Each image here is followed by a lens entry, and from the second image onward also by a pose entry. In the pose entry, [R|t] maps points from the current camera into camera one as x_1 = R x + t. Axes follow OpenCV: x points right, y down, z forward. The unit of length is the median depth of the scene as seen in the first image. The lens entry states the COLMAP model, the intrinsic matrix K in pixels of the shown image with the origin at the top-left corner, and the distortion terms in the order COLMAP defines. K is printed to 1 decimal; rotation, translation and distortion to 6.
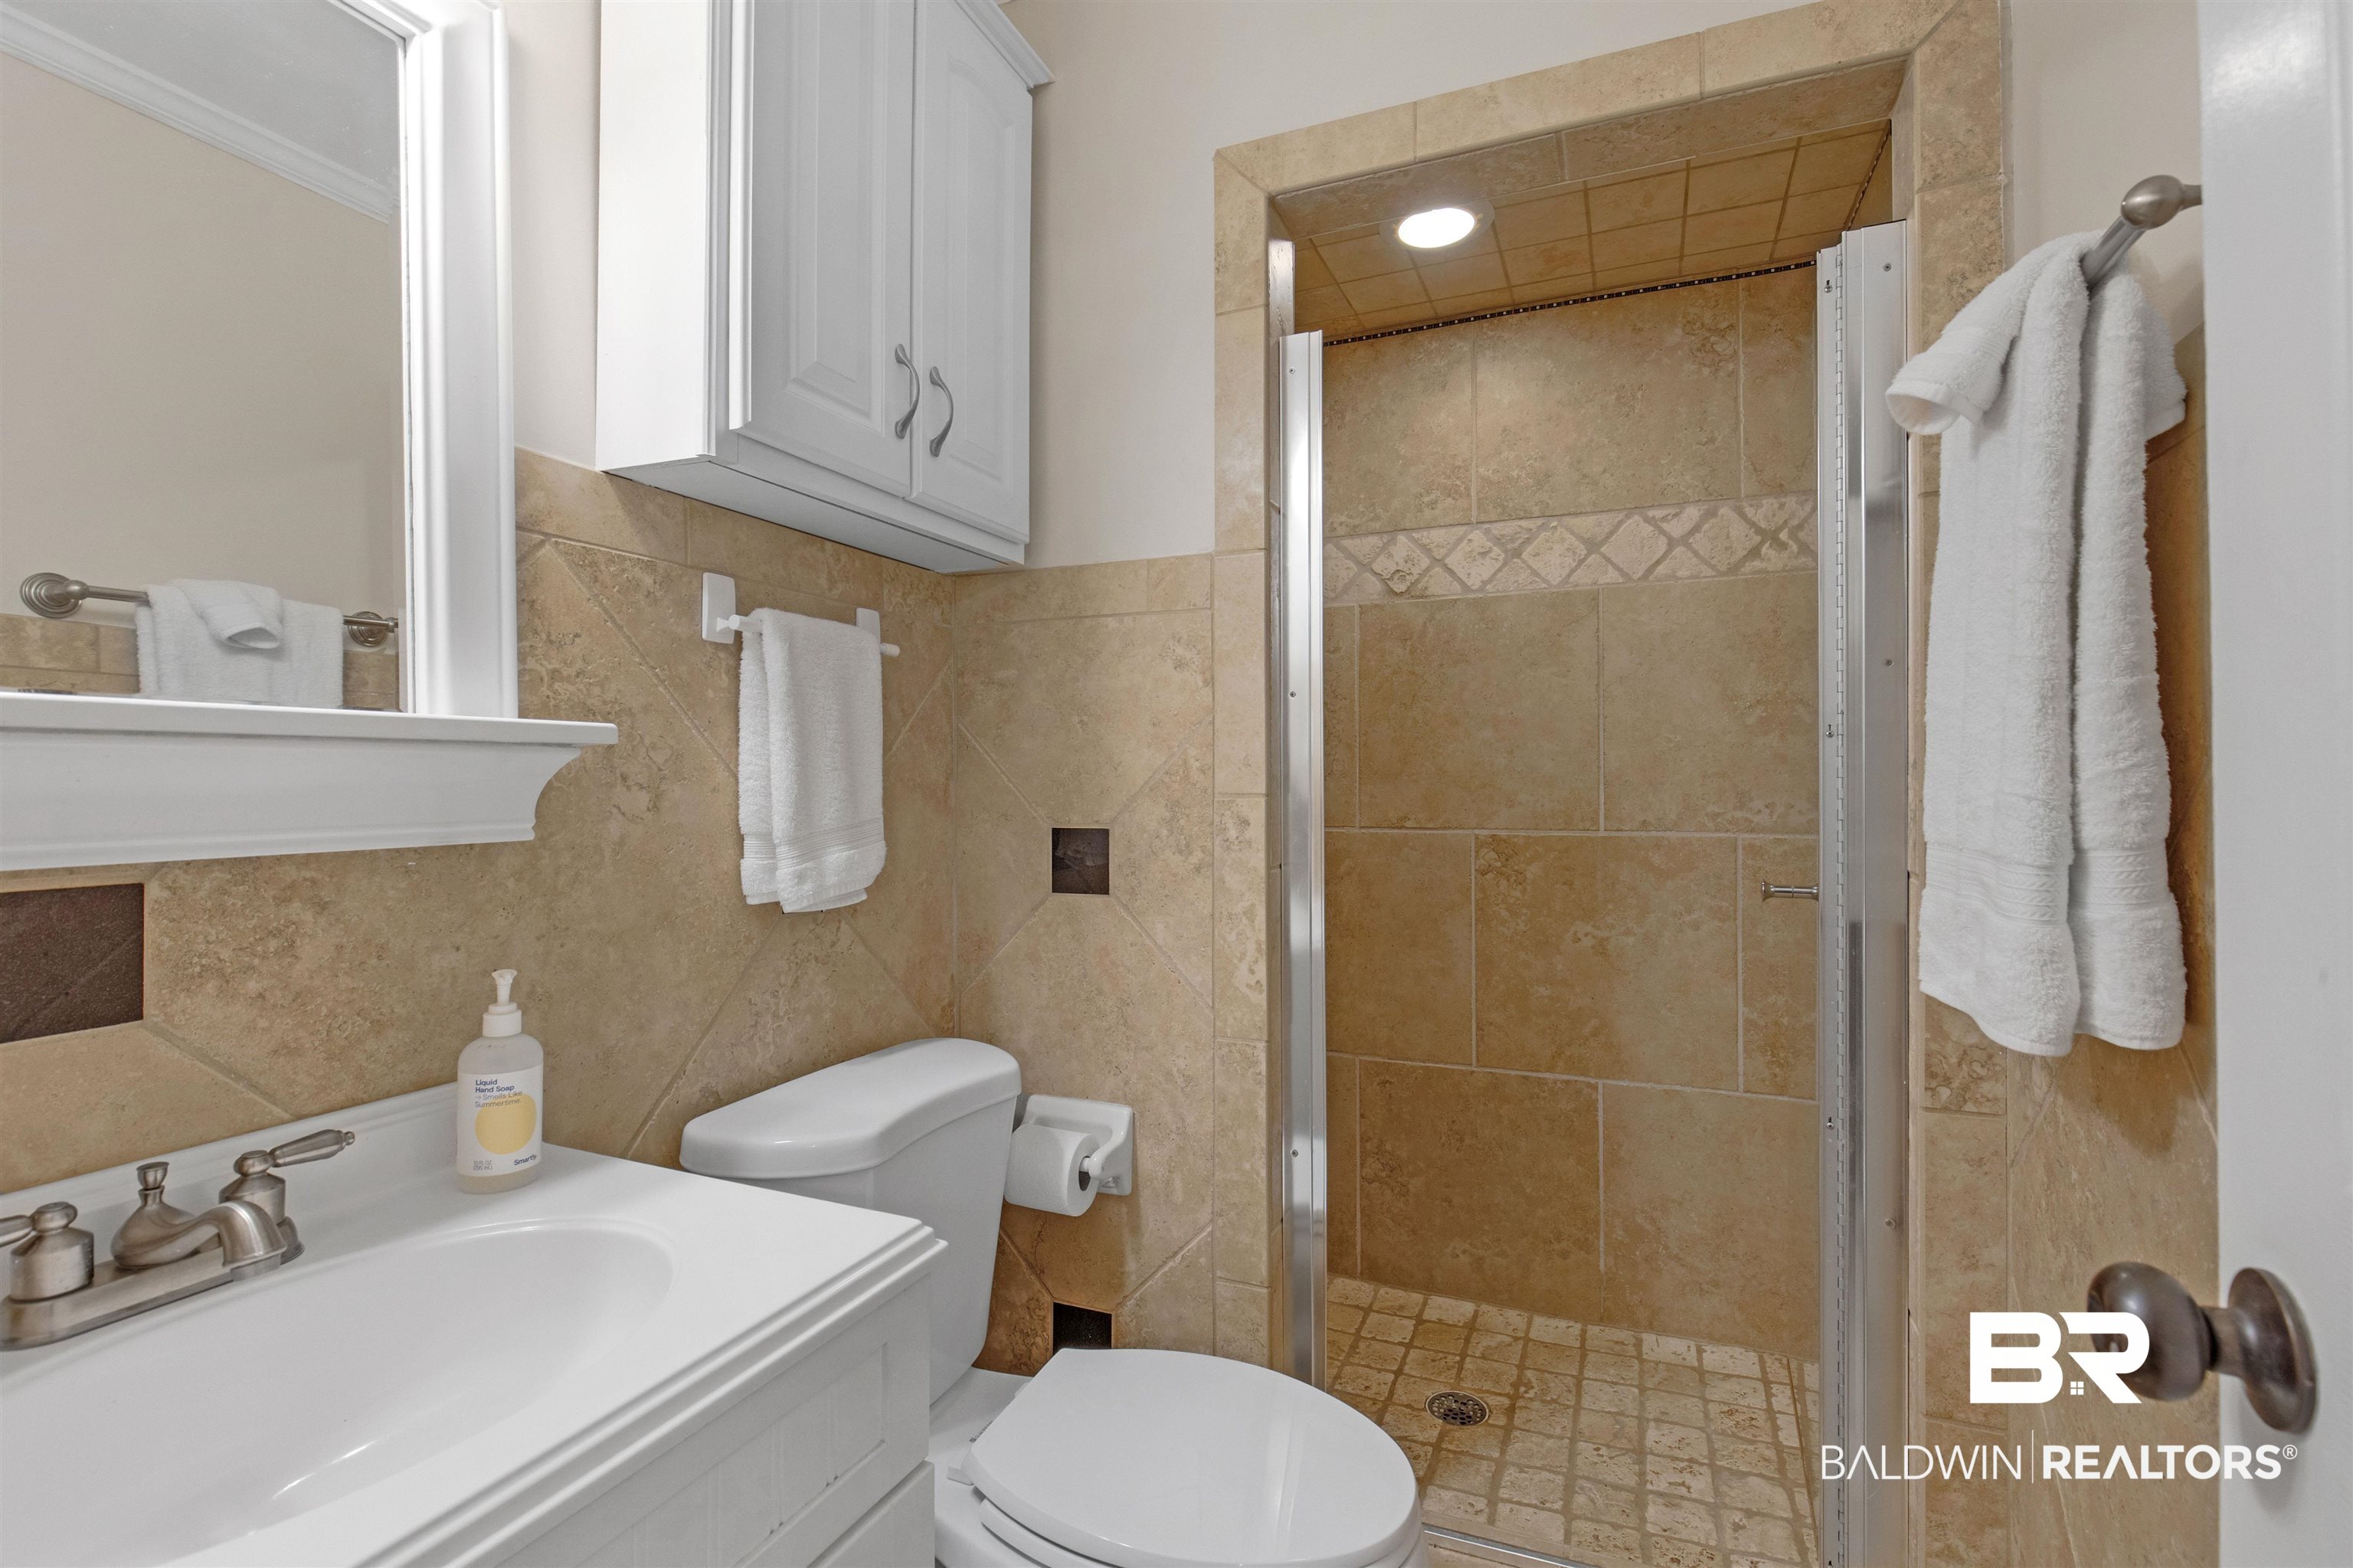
lens RADIAL K [[1058.8, 0, 1186.7], [0, 1058.8, 782.9], [0, 0, 1]] dist [0.002619, -0.000082]
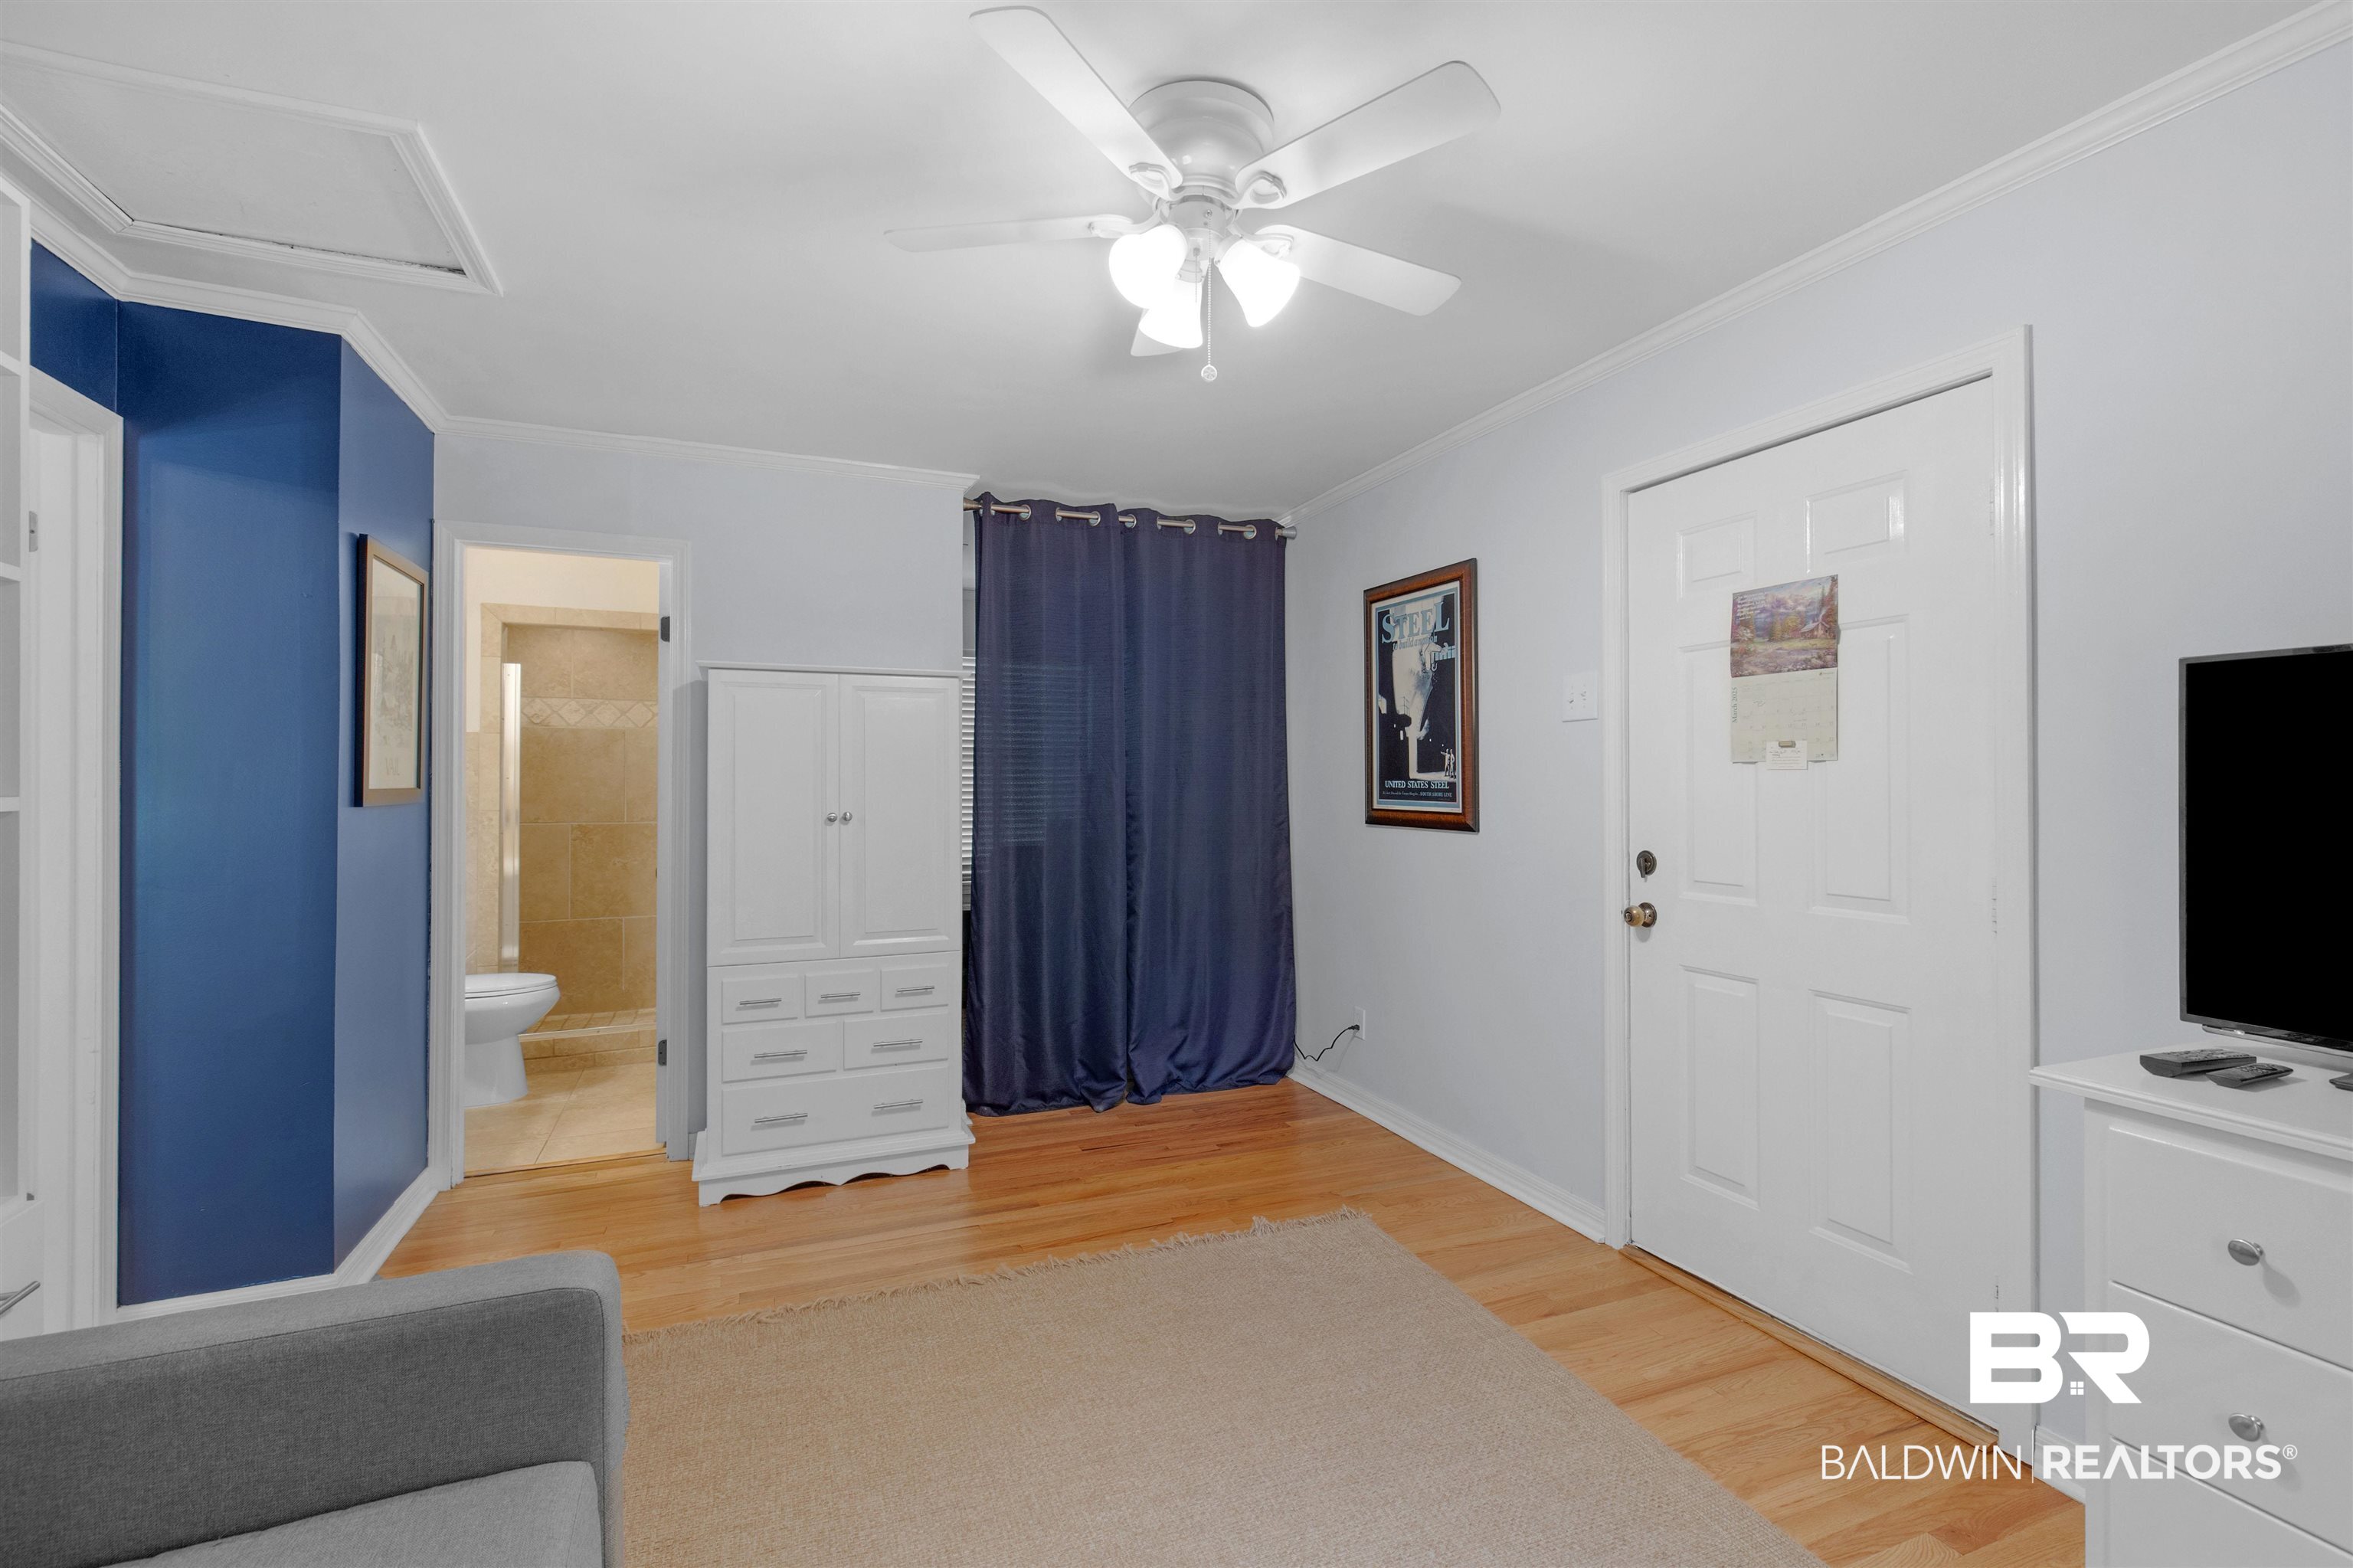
lens RADIAL K [[1058.8, 0, 1186.7], [0, 1058.8, 782.9], [0, 0, 1]] dist [0.002619, -0.000082]
pose [[0.697125, 0.010079, 0.716878, -0.513717], [-0.007919, 0.999948, -0.006358, -0.045725], [-0.716905, -0.001245, 0.697169, -1.802030]]
